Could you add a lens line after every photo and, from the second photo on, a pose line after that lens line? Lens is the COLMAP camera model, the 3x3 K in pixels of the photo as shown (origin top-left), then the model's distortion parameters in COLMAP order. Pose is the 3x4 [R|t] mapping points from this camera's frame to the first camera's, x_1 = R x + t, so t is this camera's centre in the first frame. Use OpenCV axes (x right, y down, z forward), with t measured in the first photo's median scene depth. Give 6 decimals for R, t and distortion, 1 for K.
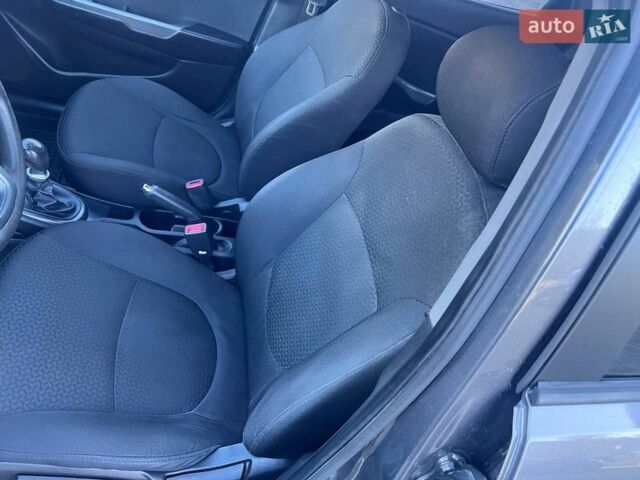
lens RADIAL K [[484.5, 0, 320.0], [0, 484.5, 240.0], [0, 0, 1]] dist [0.022097, 0.000170]
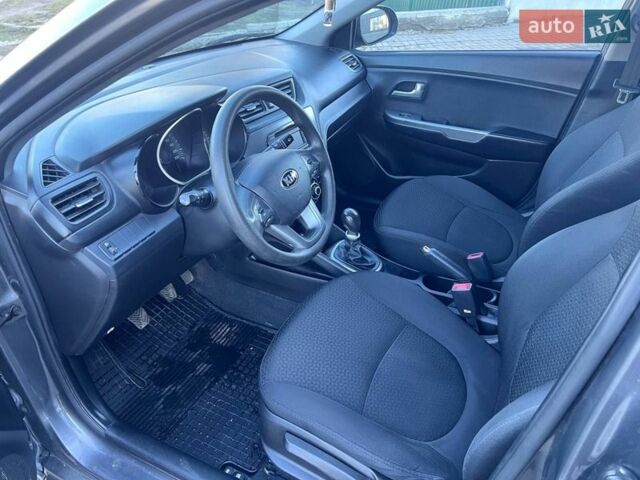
lens RADIAL K [[484.5, 0, 320.0], [0, 484.5, 240.0], [0, 0, 1]] dist [0.022097, 0.000170]
pose [[0.778540, 0.021065, -0.627241, 0.168352], [-0.177188, 0.966155, -0.187481, 0.126123], [0.602063, 0.257101, 0.755923, -0.055796]]
